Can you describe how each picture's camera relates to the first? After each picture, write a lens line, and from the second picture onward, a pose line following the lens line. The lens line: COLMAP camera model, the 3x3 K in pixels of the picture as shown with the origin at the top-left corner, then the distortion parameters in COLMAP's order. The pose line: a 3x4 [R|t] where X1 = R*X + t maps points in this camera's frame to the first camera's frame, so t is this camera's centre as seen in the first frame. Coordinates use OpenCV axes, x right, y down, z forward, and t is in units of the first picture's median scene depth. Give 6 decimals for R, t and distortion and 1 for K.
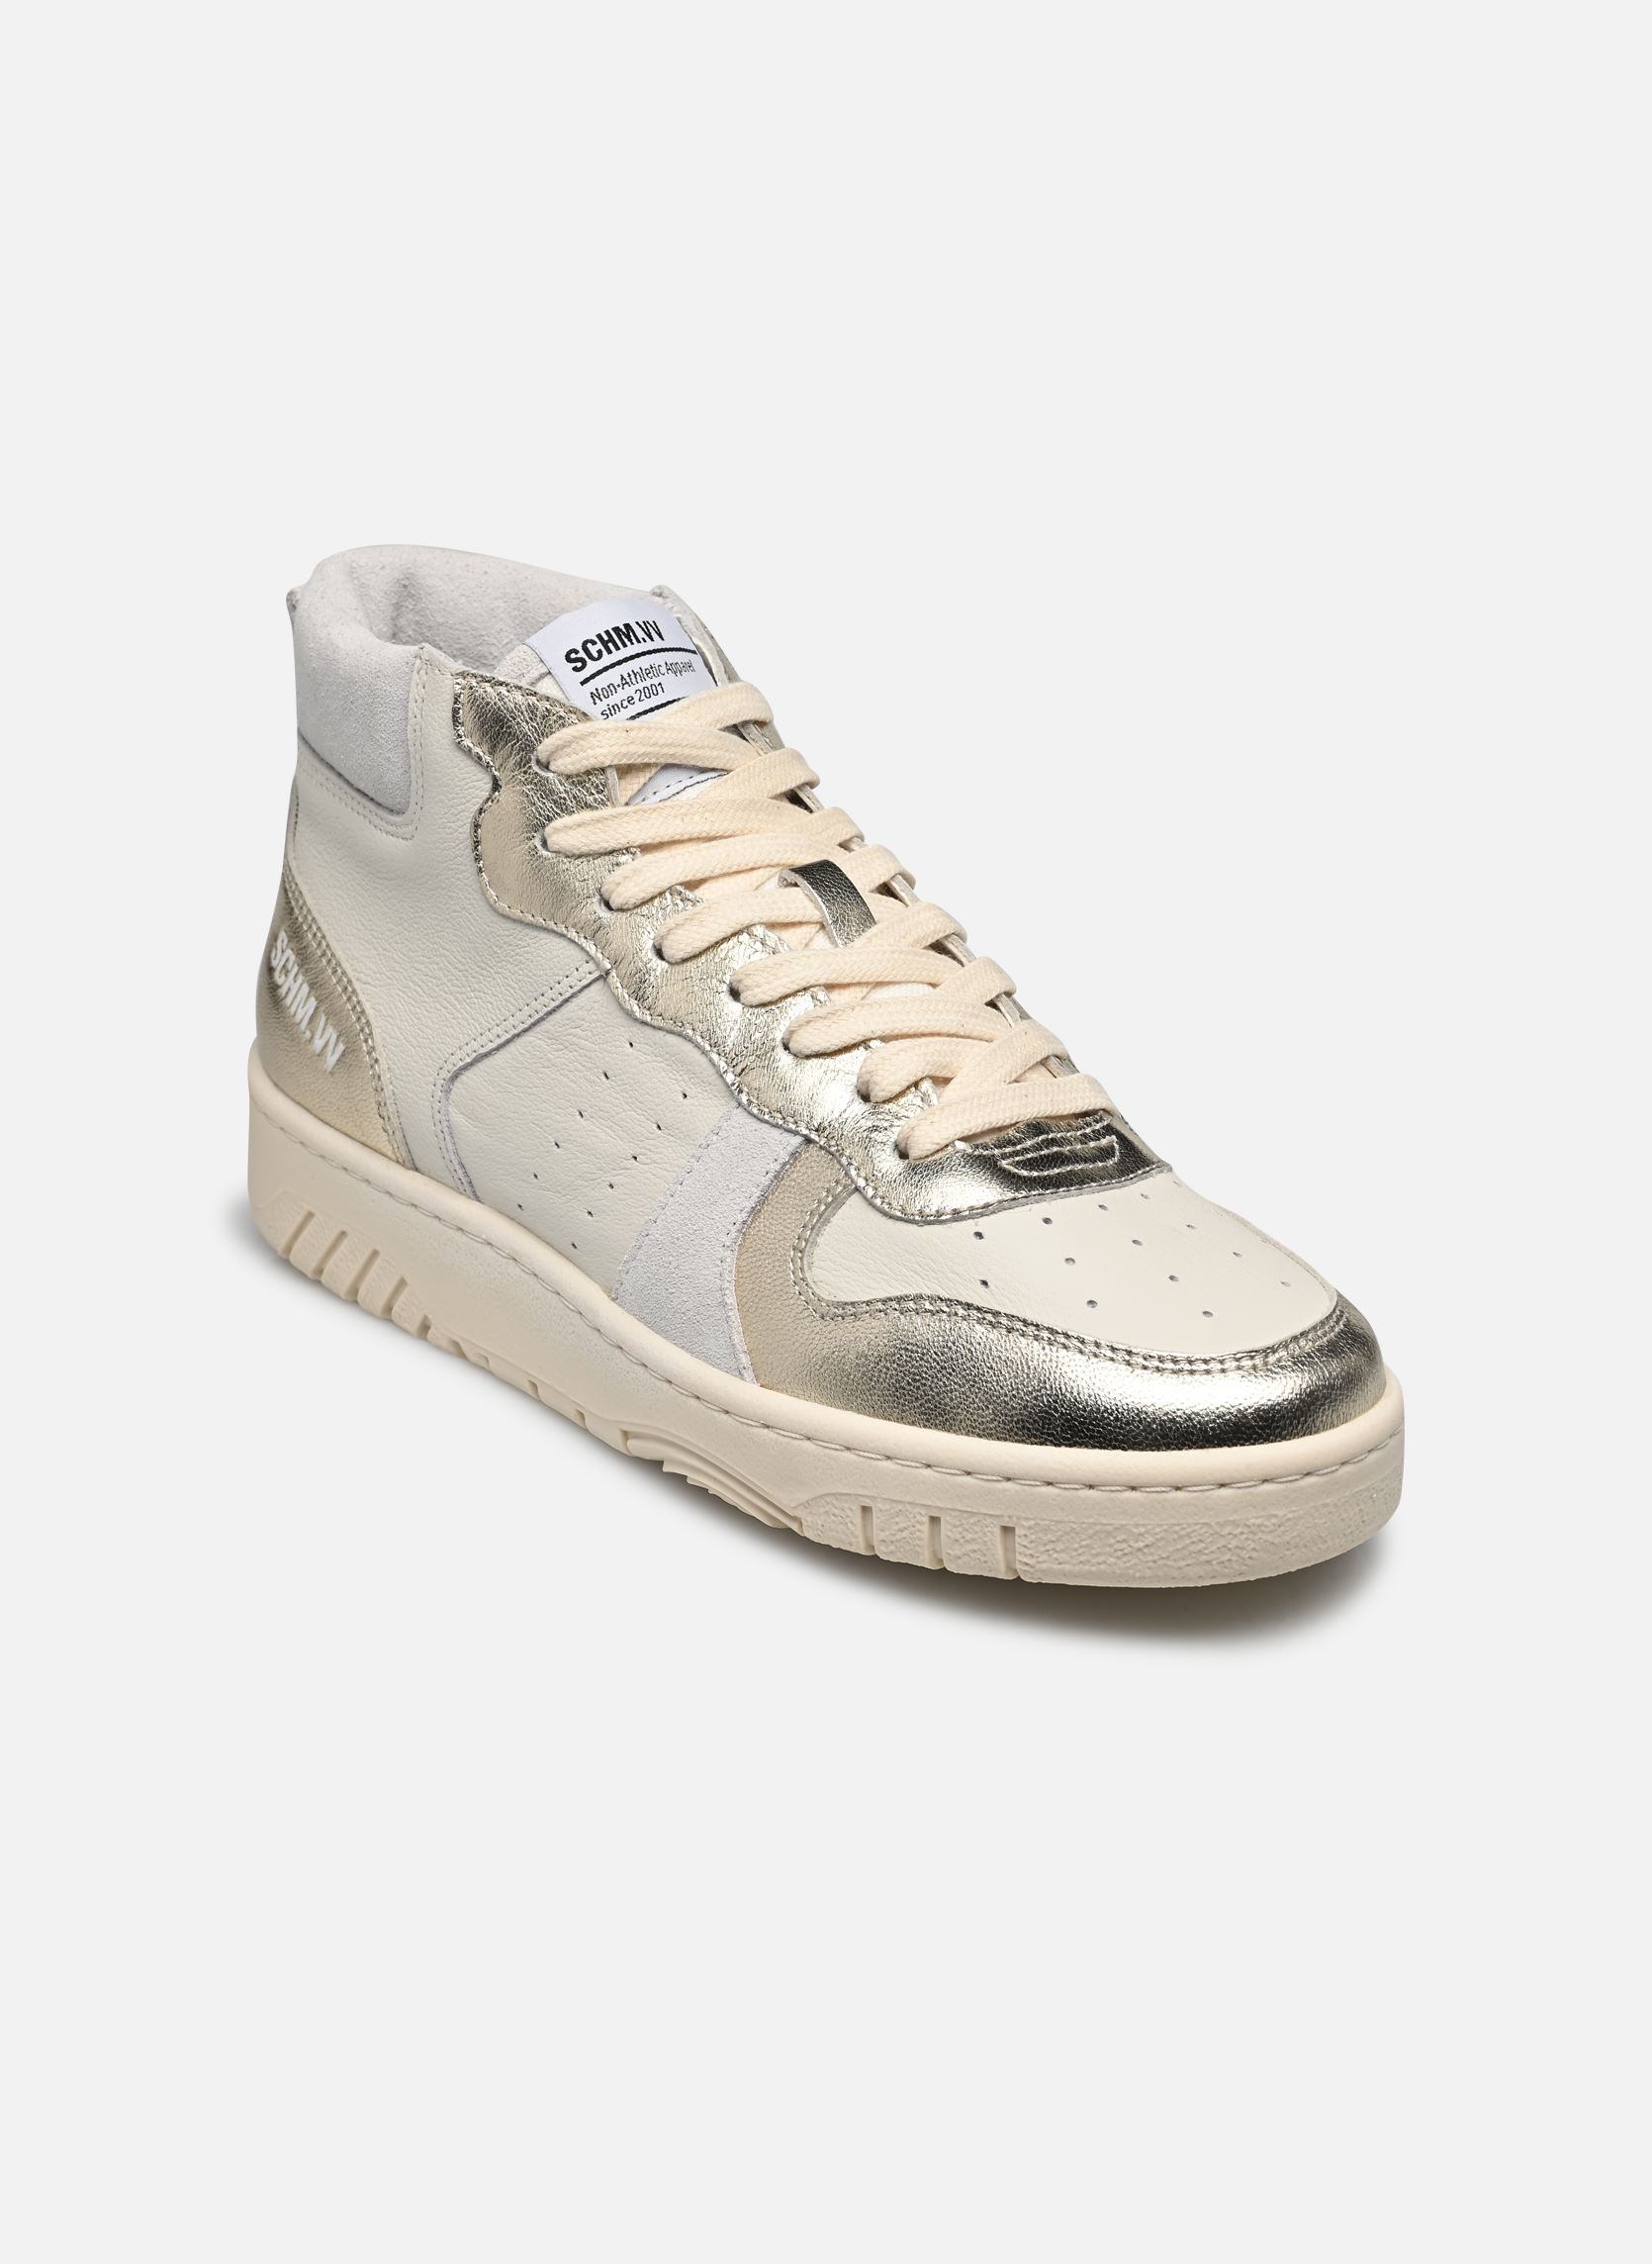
lens RADIAL K [[7281.5, 0, 827.6], [0, 7281.5, 1136.6], [0, 0, 1]] dist [0.761618, 0.000000]
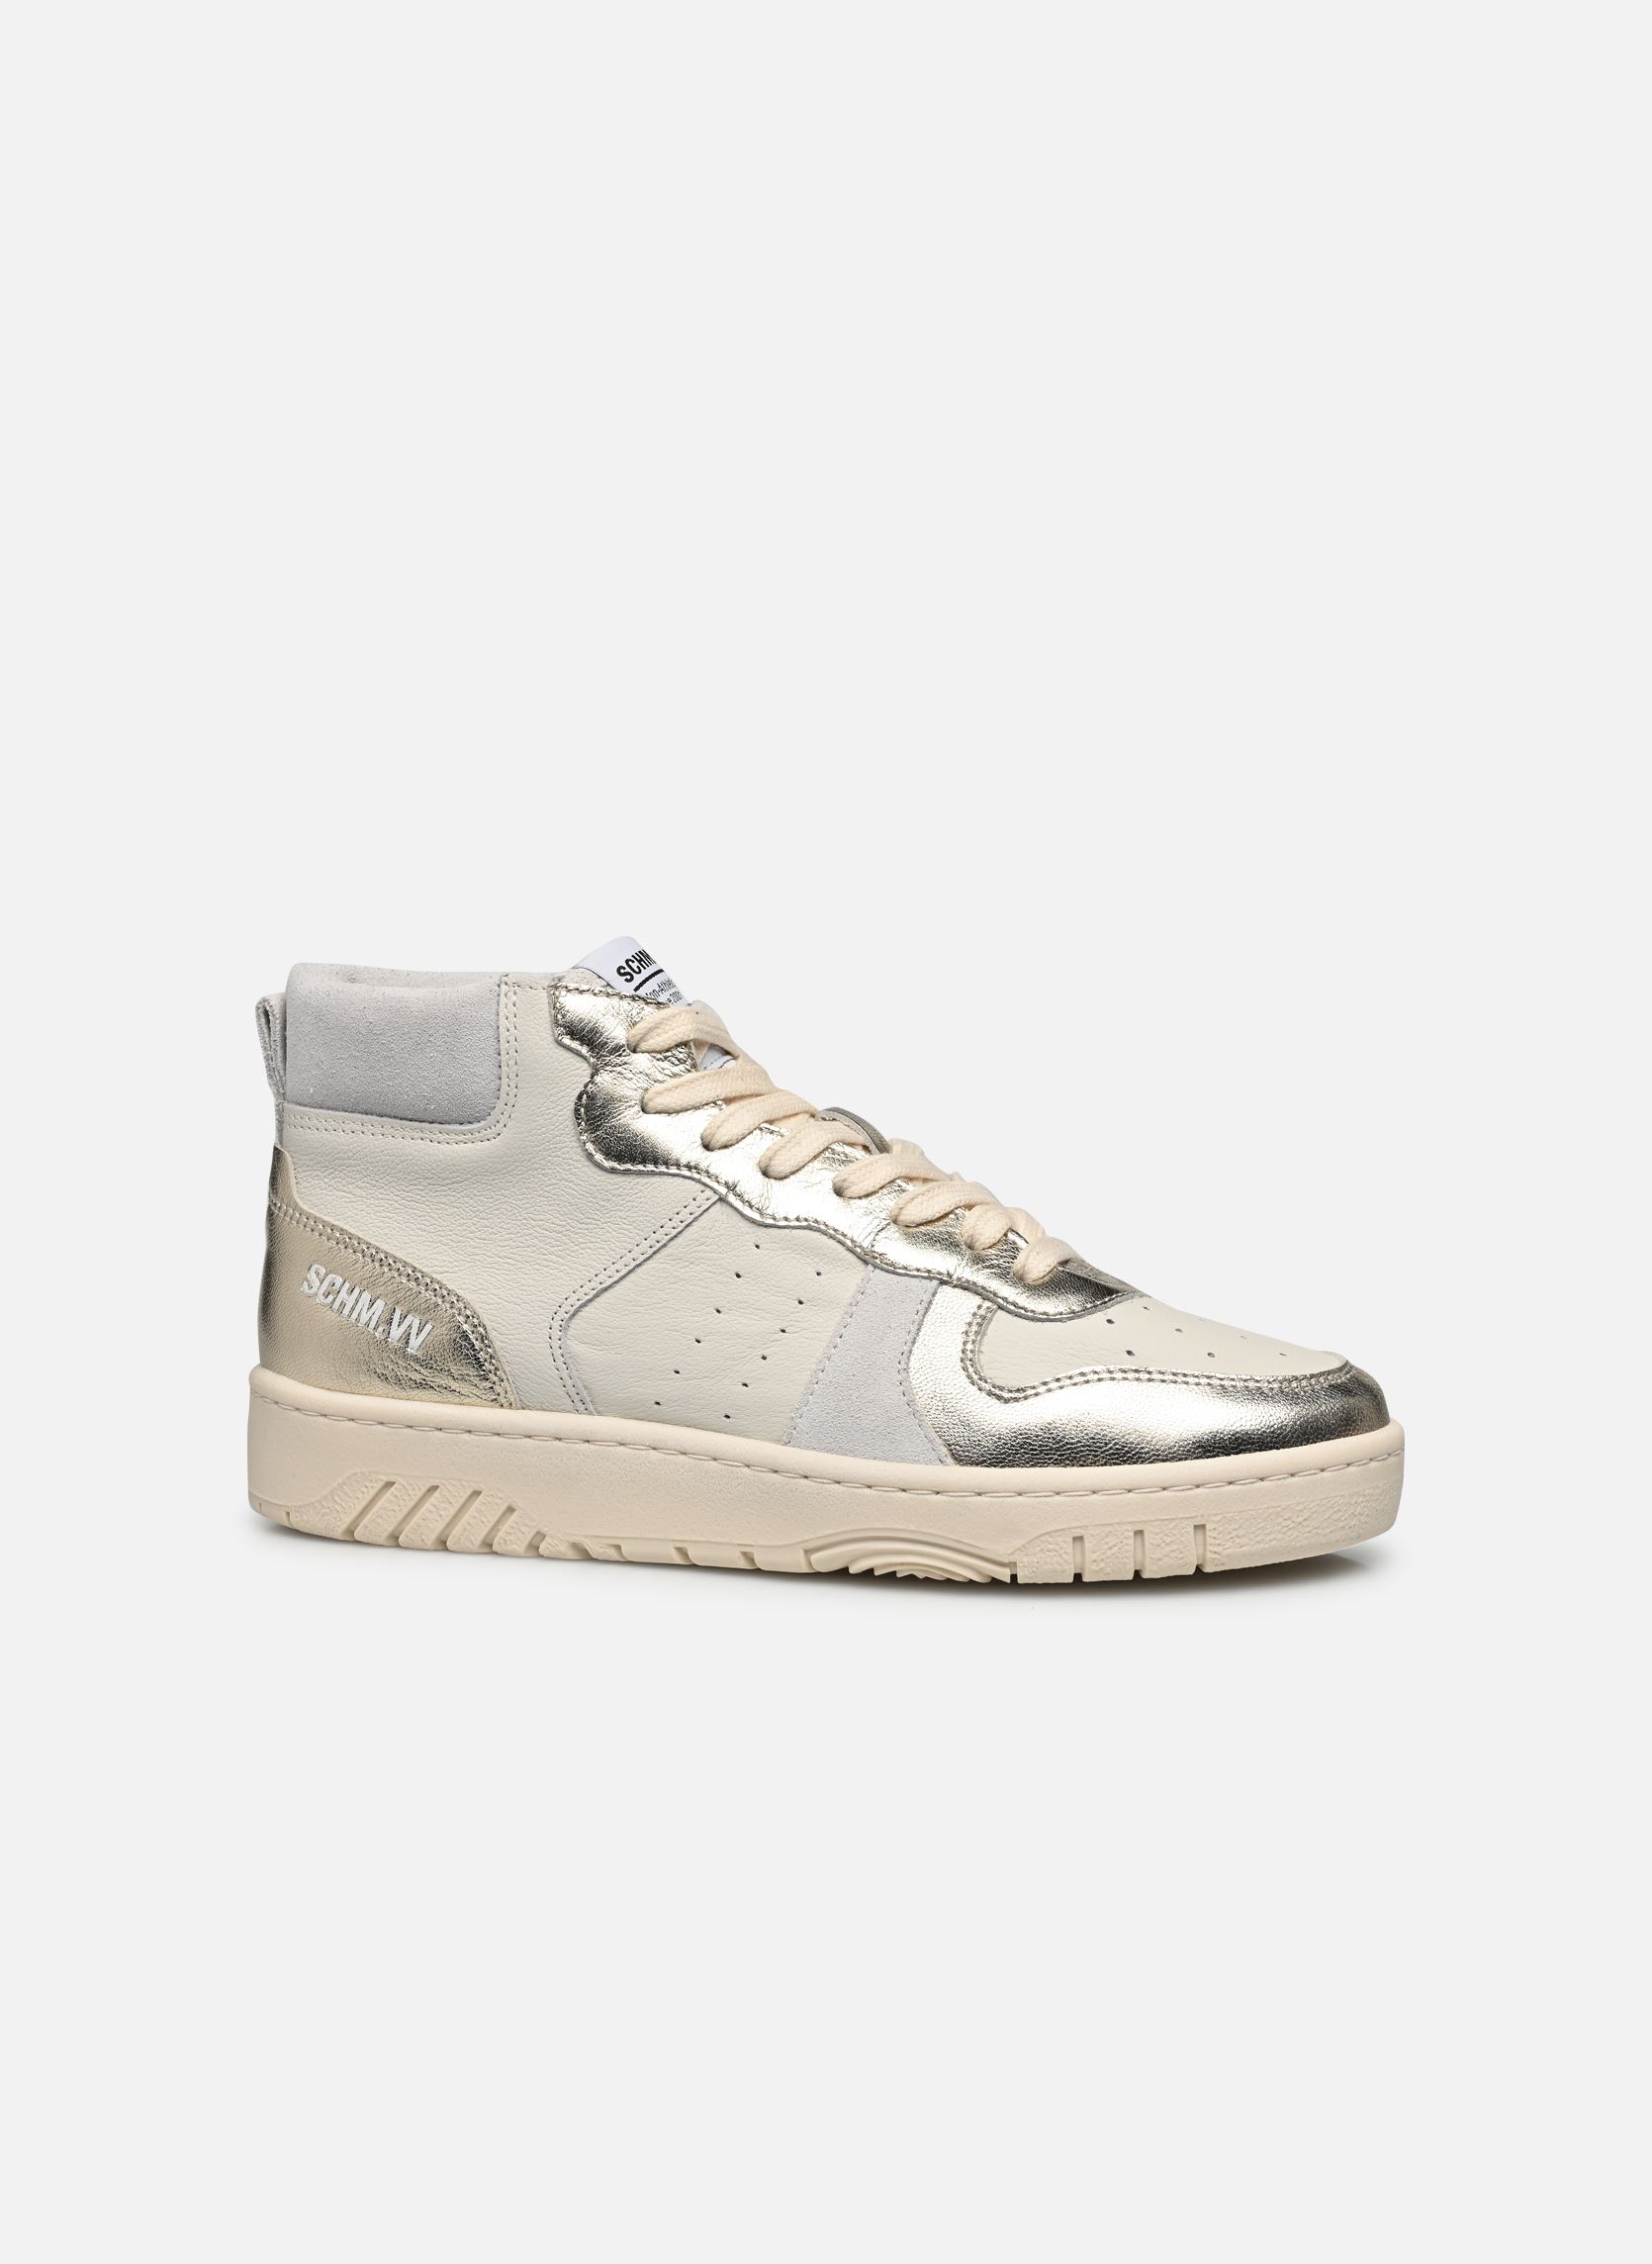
lens RADIAL K [[7281.5, 0, 826.3], [0, 7281.5, 1135.4], [0, 0, 1]] dist [0.761618, 0.000000]
pose [[0.757902, -0.022482, 0.651981, -0.835339], [0.228235, 0.945385, -0.232715, 0.264013], [-0.611141, 0.325180, 0.721640, 0.078616]]
